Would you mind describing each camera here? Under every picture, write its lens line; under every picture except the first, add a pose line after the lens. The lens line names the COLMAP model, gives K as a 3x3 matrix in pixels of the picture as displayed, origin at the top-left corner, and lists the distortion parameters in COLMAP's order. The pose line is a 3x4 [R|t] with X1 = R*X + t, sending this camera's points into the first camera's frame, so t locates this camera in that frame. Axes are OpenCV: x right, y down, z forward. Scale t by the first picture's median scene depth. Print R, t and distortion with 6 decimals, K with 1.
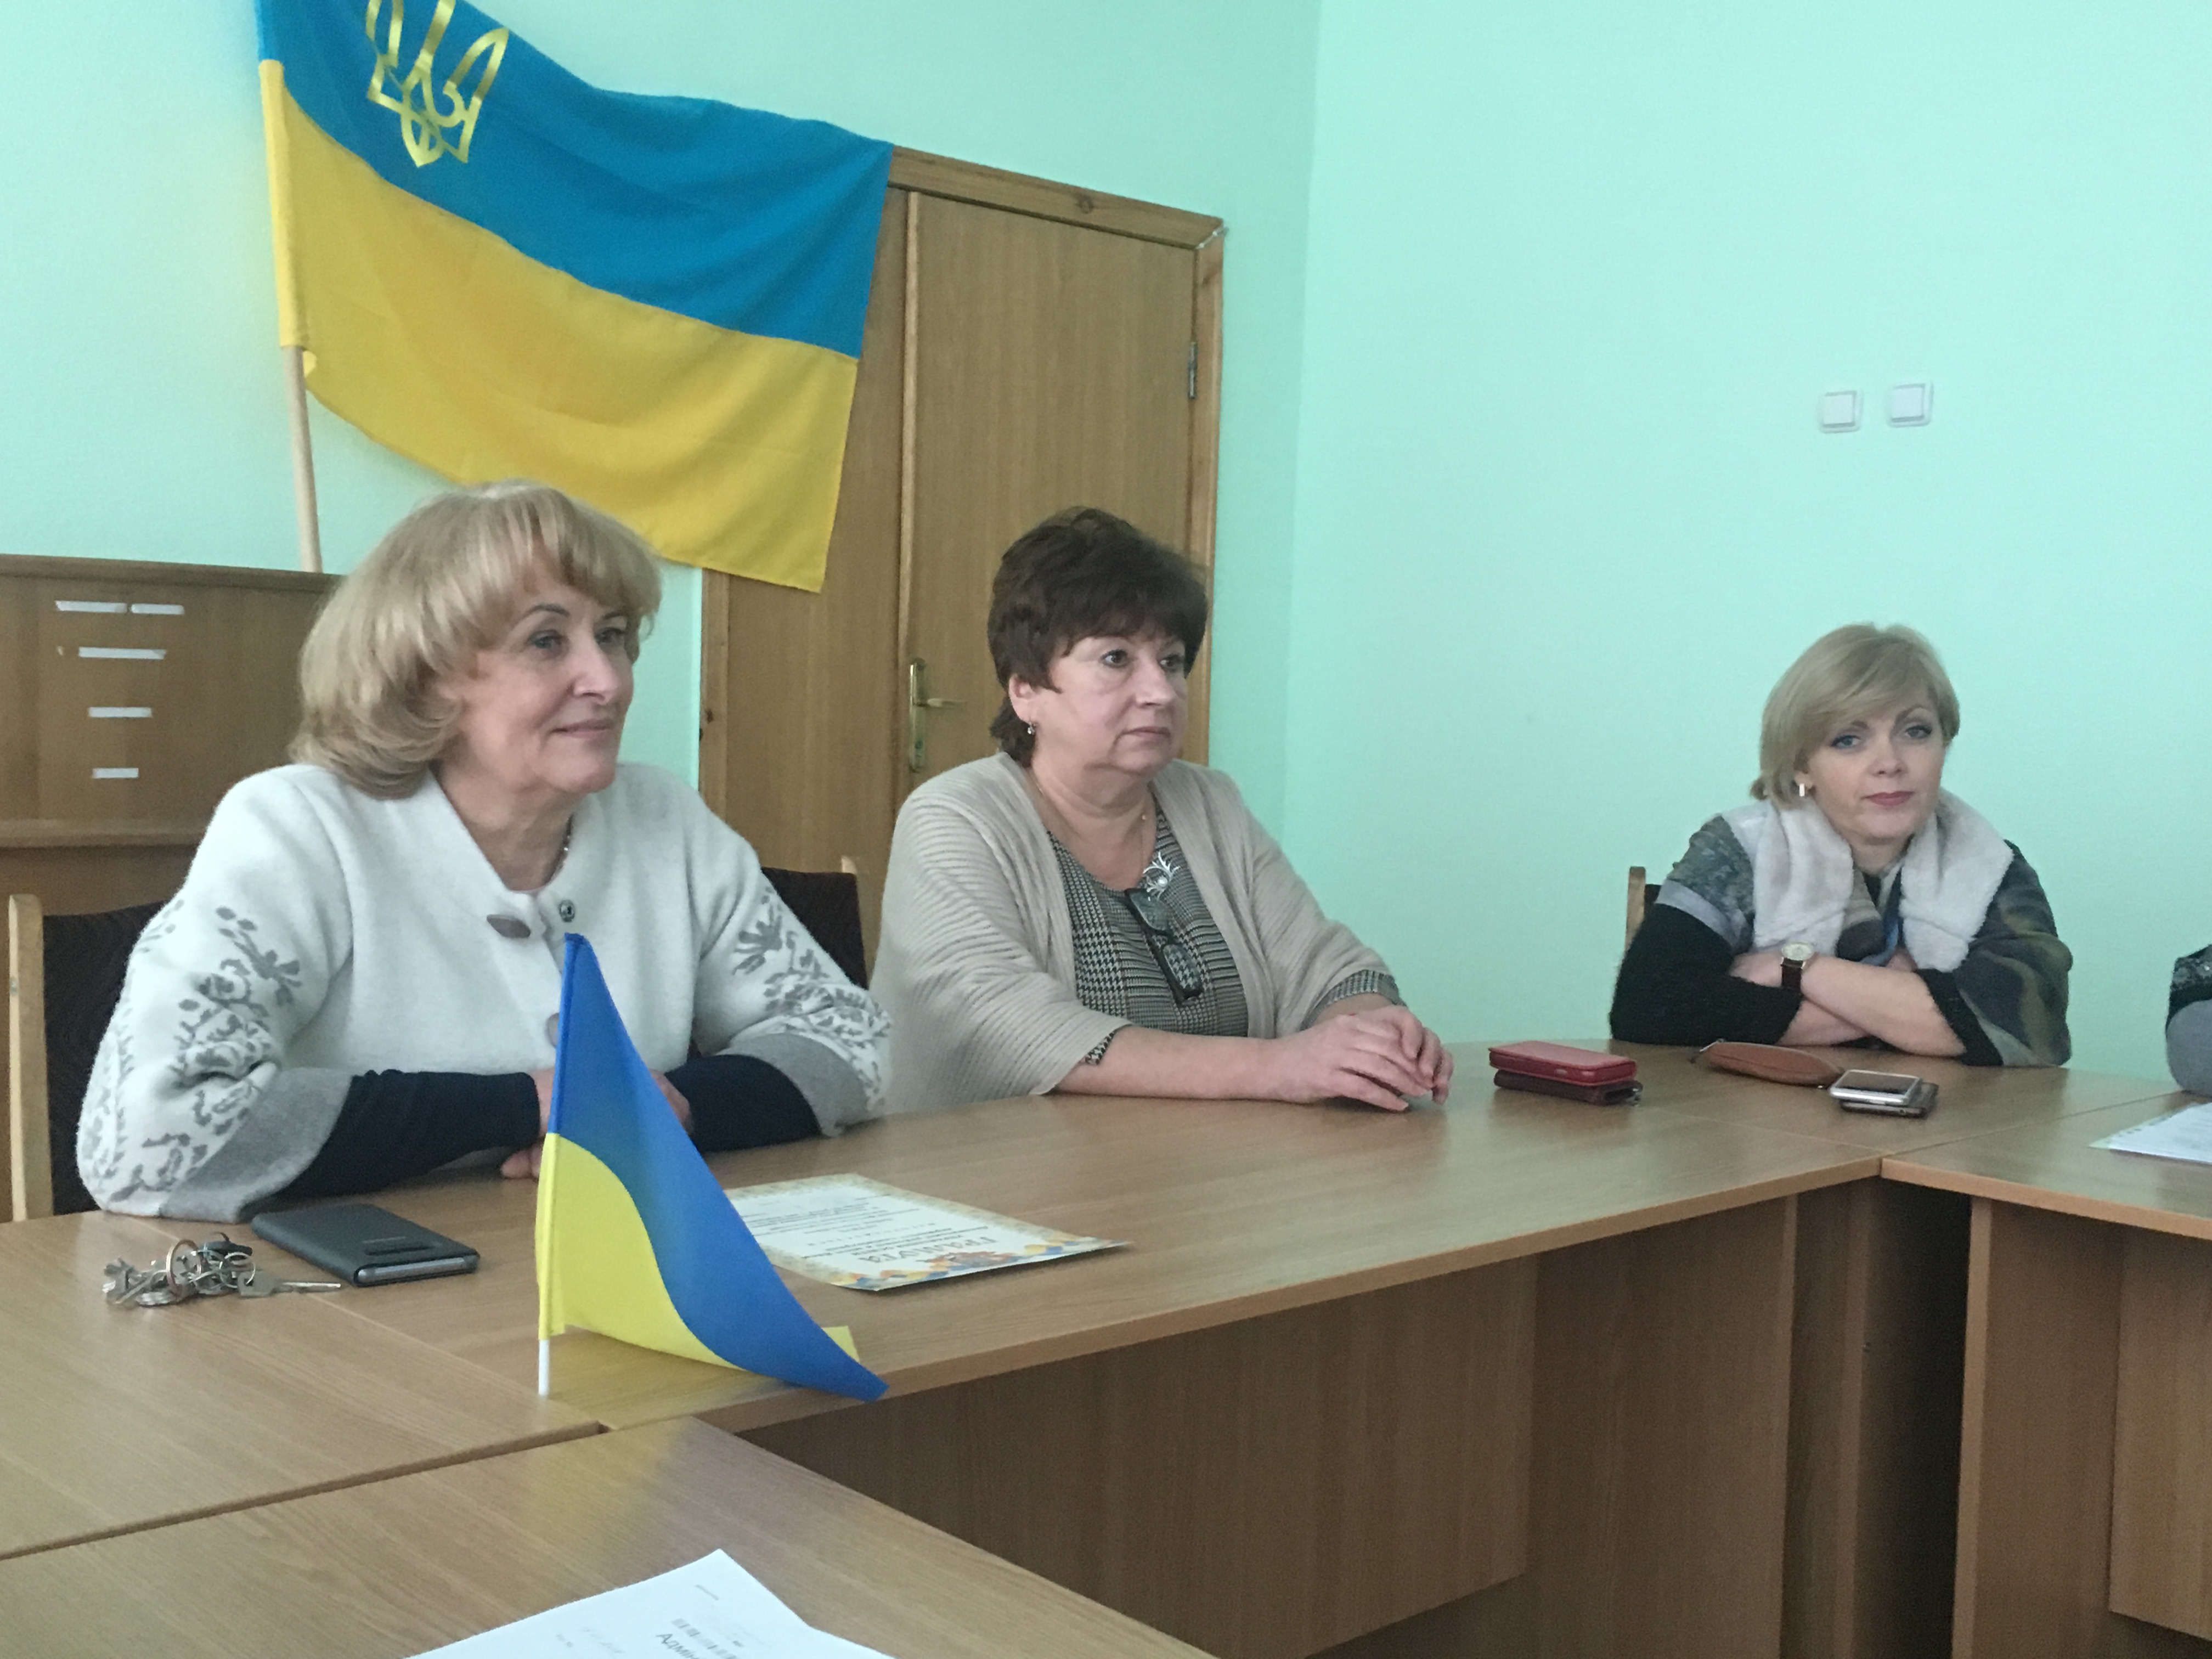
lens RADIAL K [[2469.0, 0, 1106.0], [0, 2469.0, 829.5], [0, 0, 1]] dist [0.008934, -0.001993]
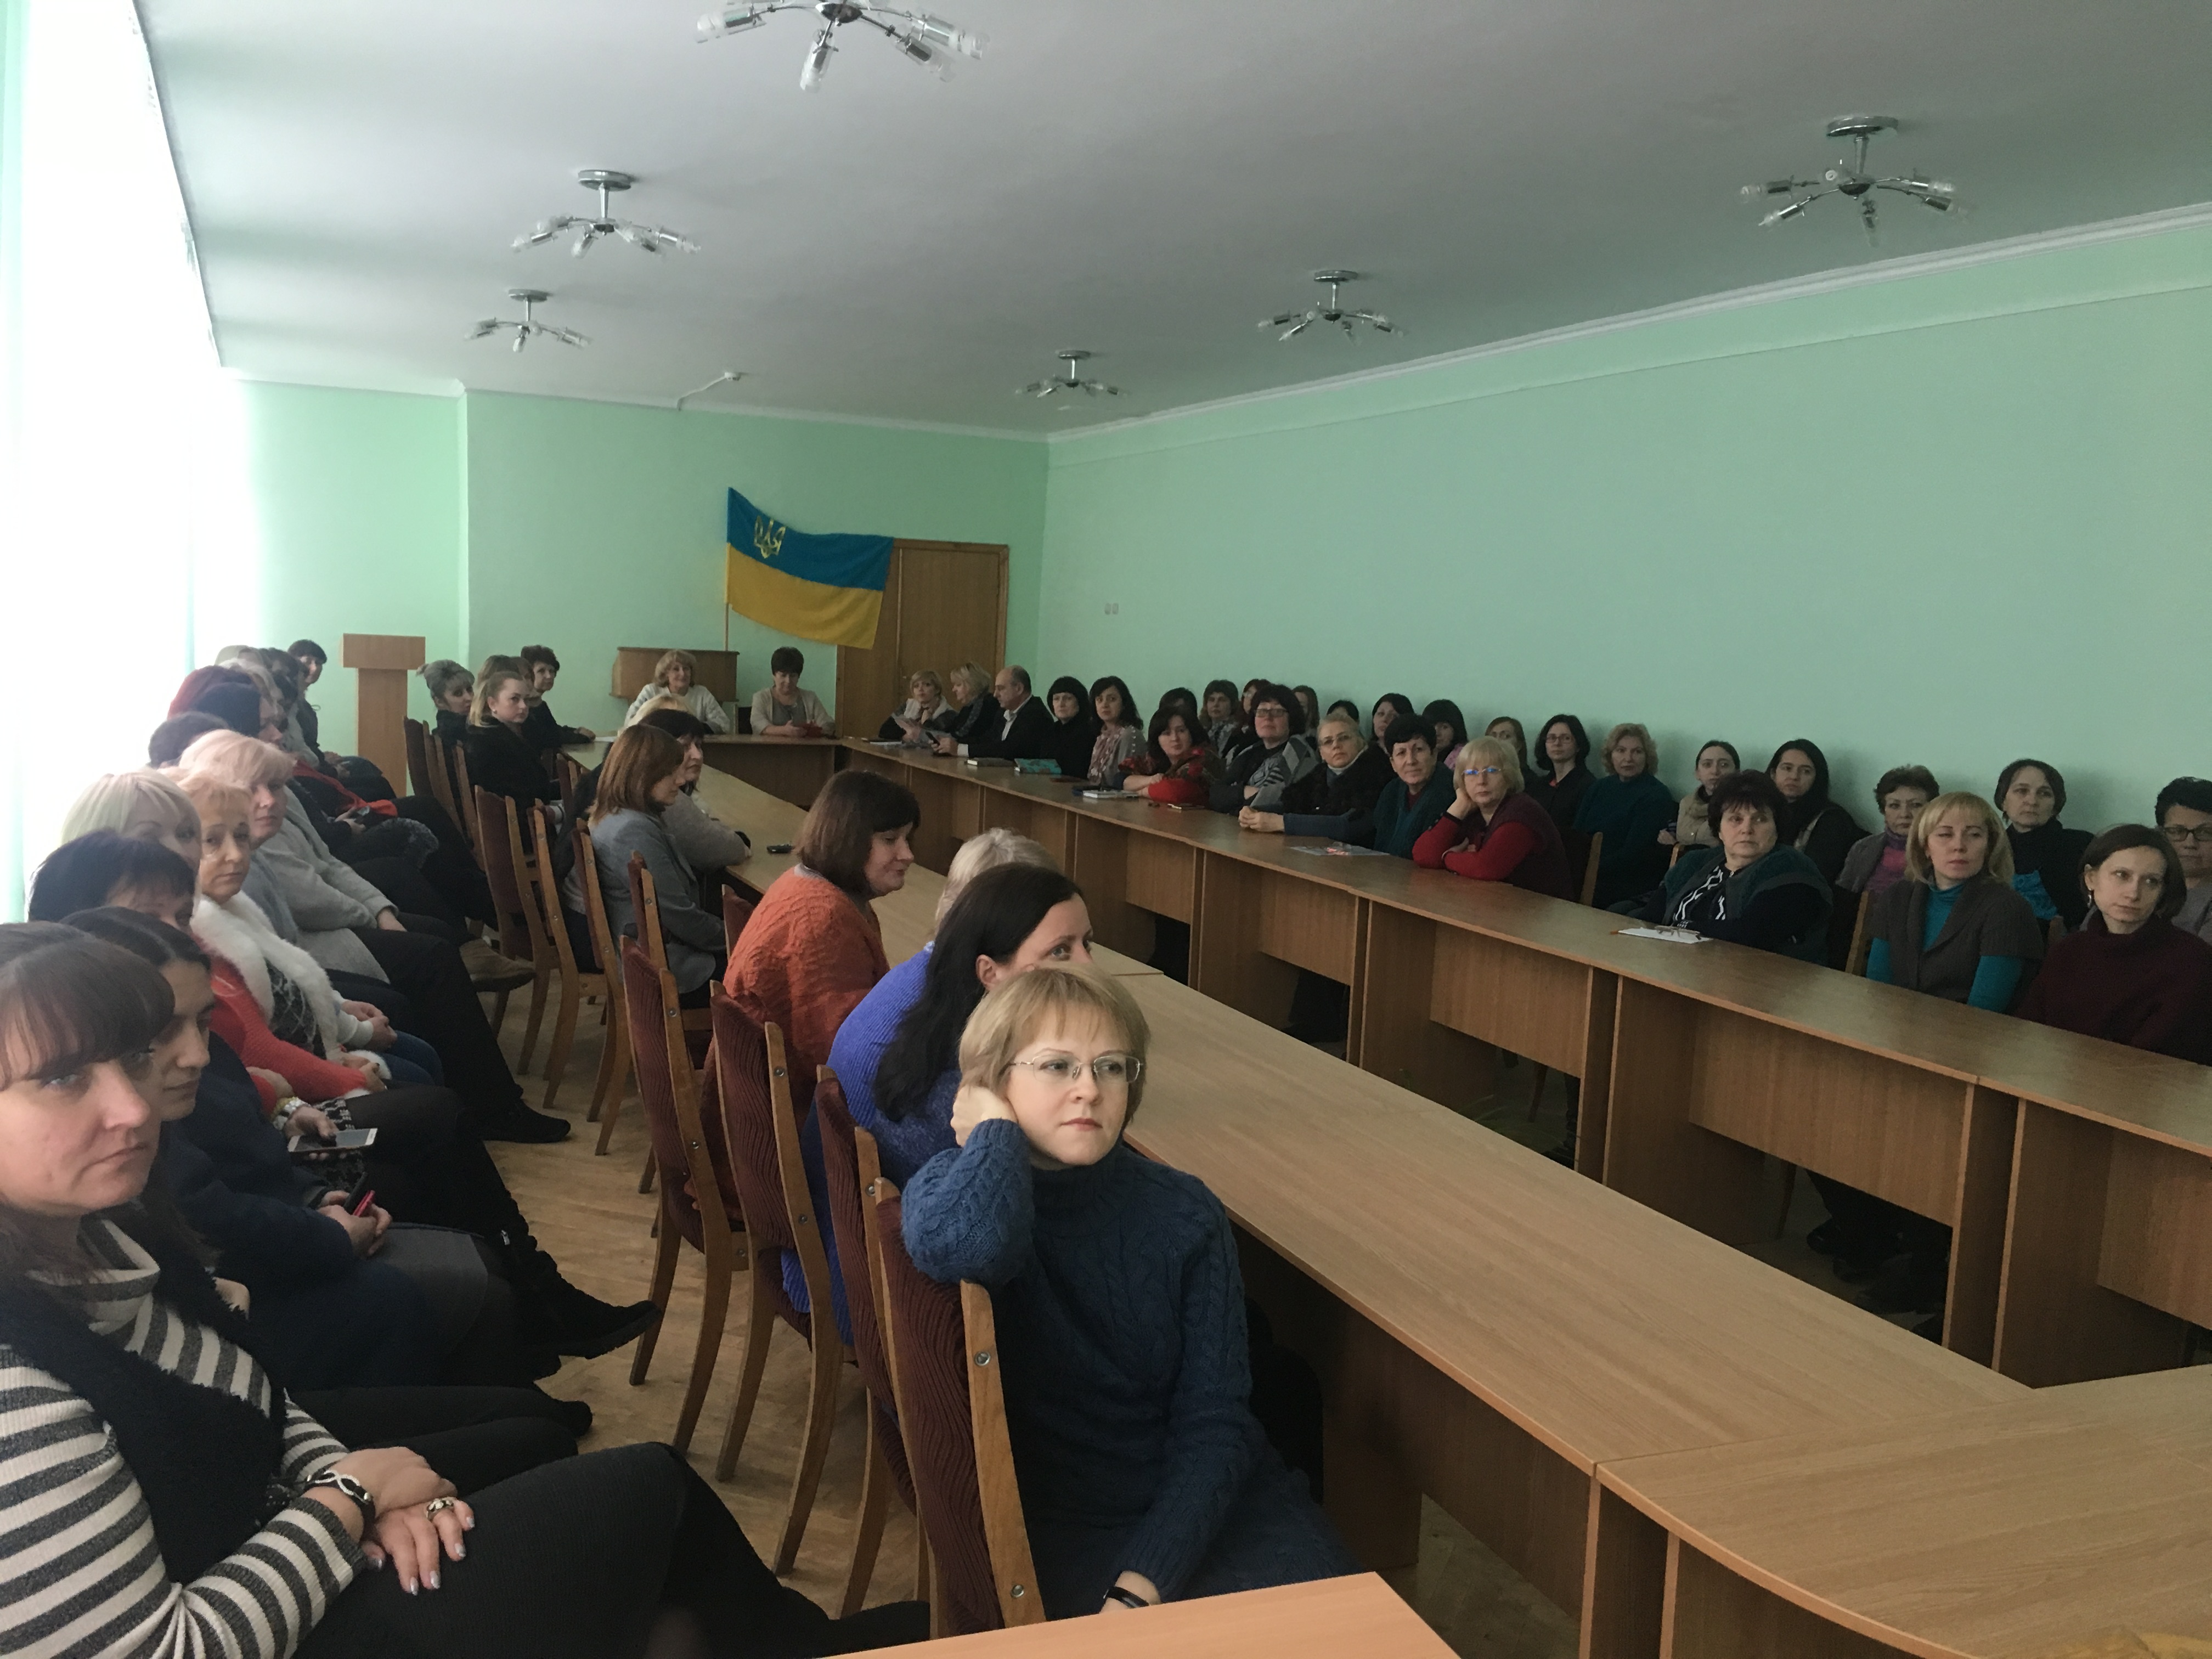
lens RADIAL K [[1926.9, 0, 1106.0], [0, 1926.9, 829.5], [0, 0, 1]] dist [0.054819, 0.008551]
pose [[0.929181, 0.054011, -0.365657, 1.482453], [-0.041370, 0.998247, 0.042325, 0.052922], [0.367302, -0.024201, 0.929787, -1.904260]]
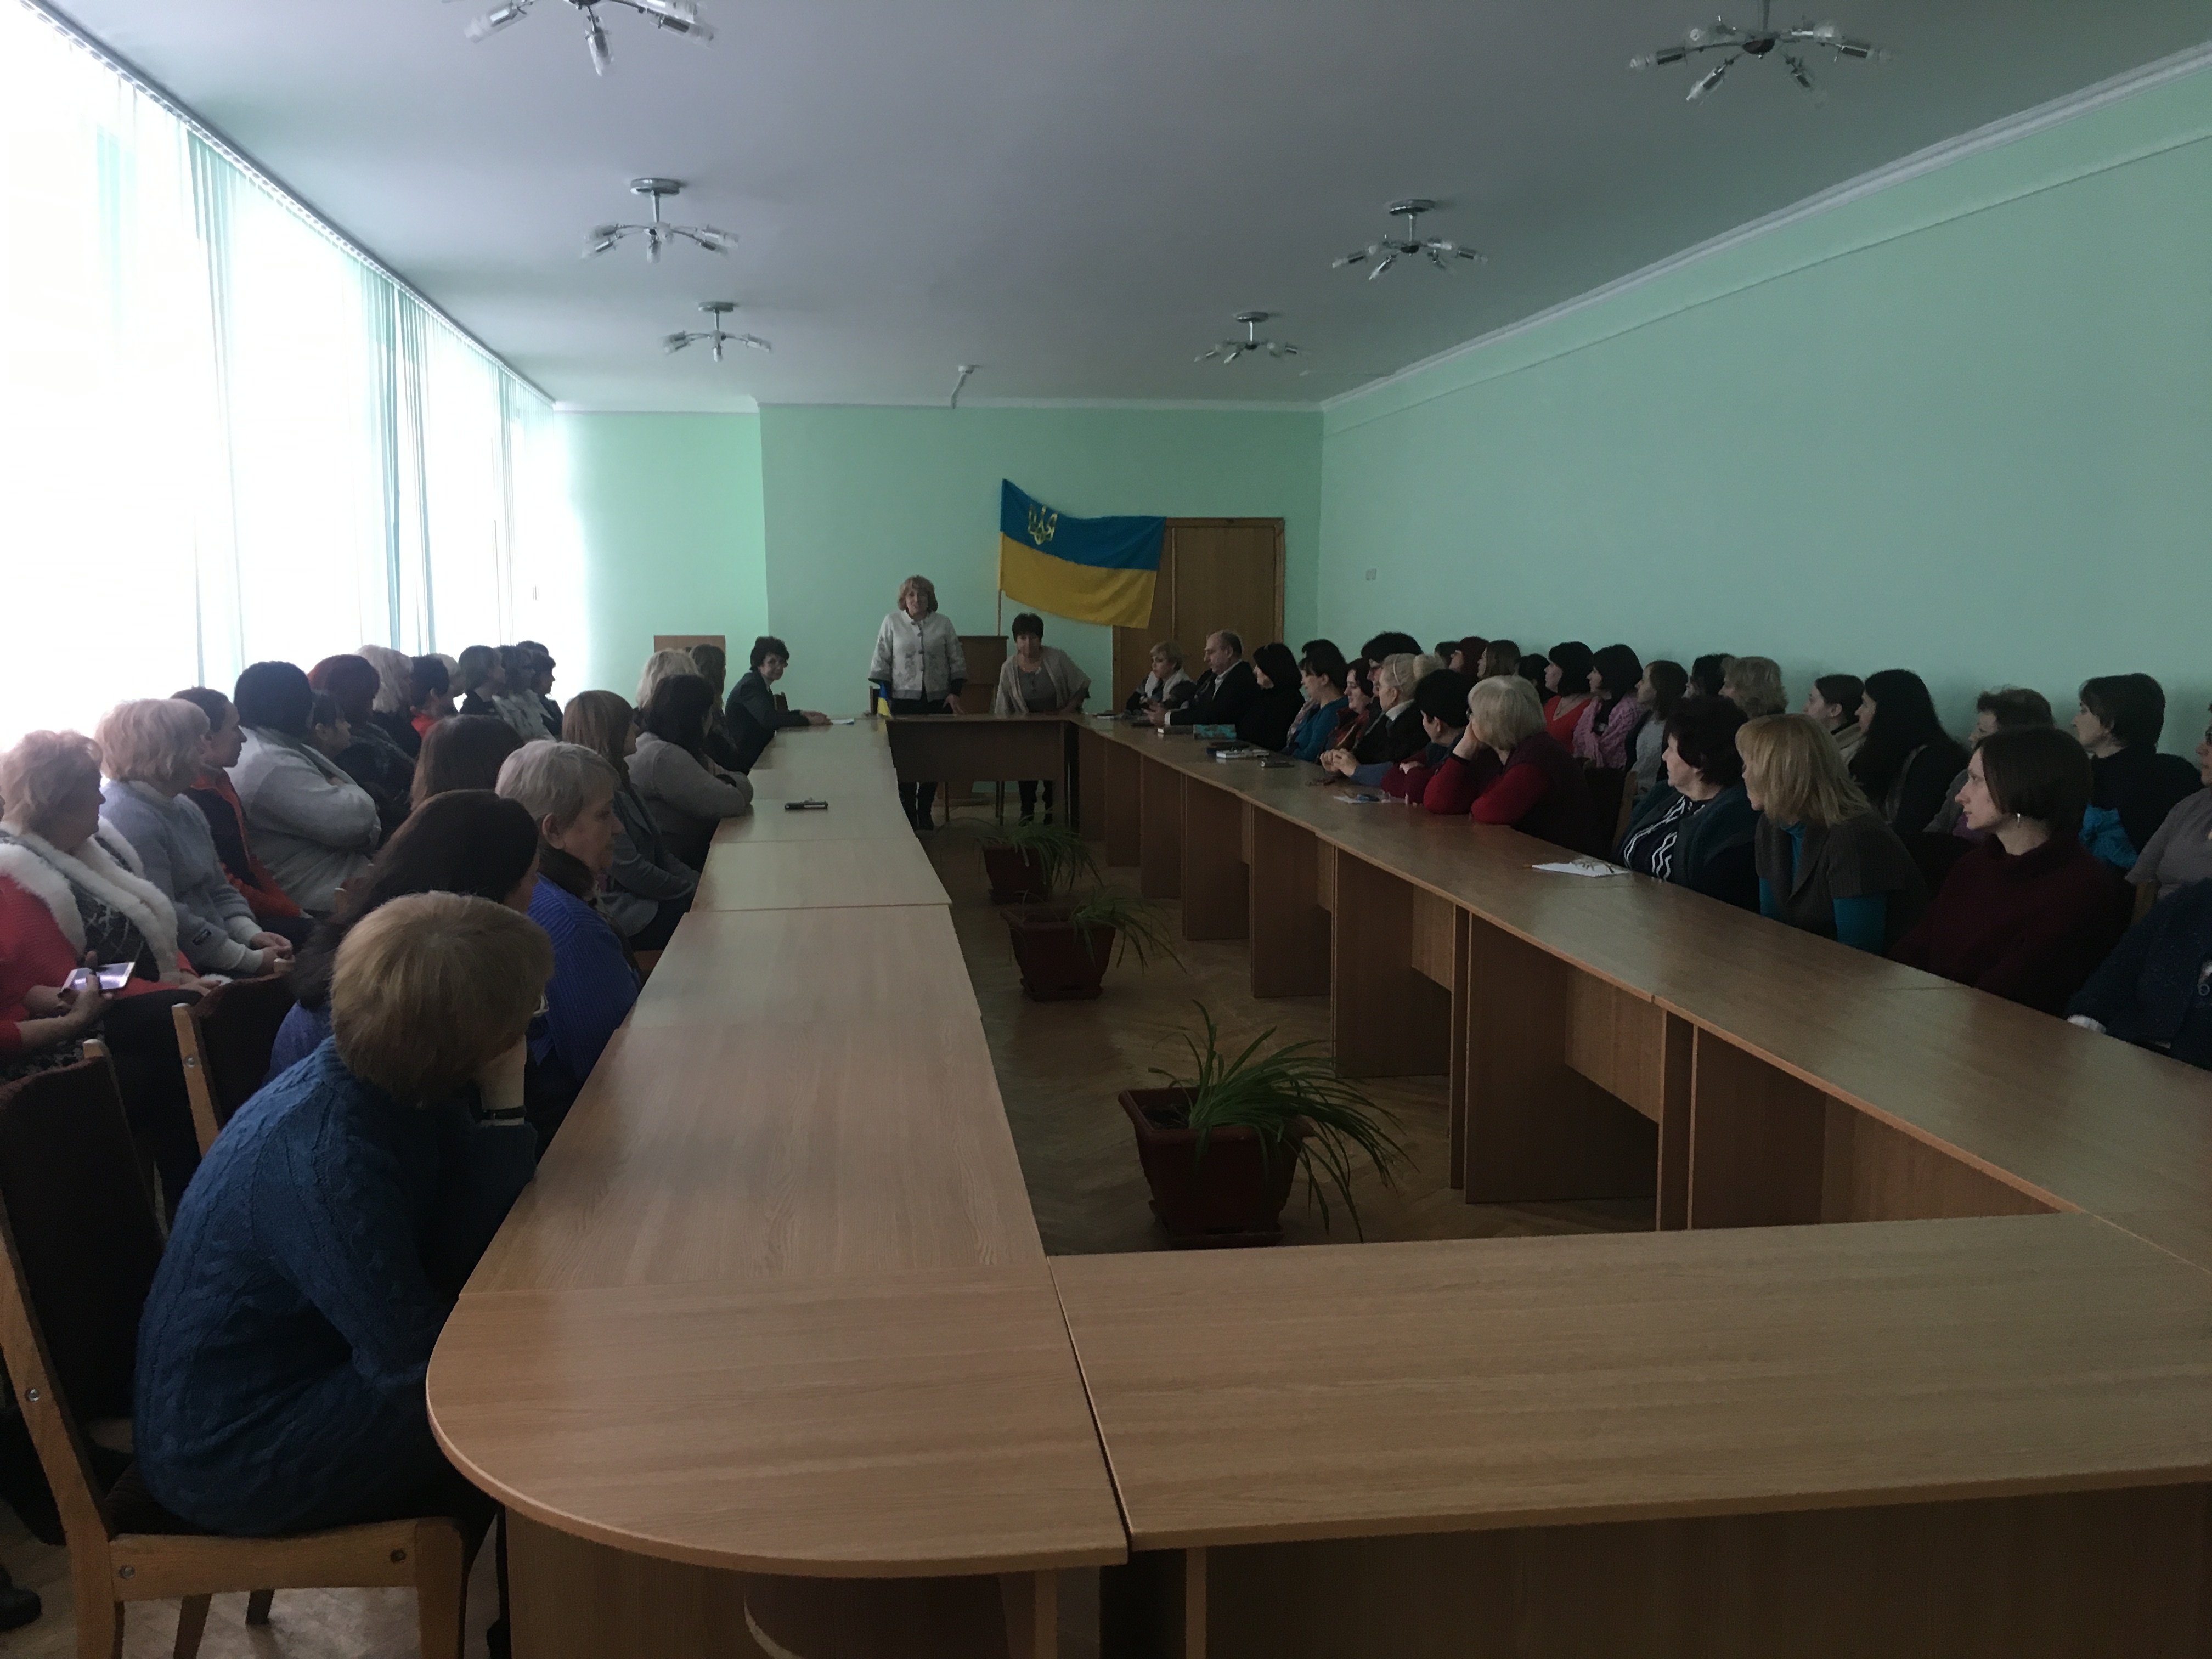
lens RADIAL K [[1926.9, 0, 1106.0], [0, 1926.9, 829.5], [0, 0, 1]] dist [0.054819, 0.008551]
pose [[0.805911, 0.036145, -0.590933, 1.821041], [-0.006530, 0.998617, 0.052177, 0.075640], [0.592001, -0.038191, 0.805032, -1.724368]]
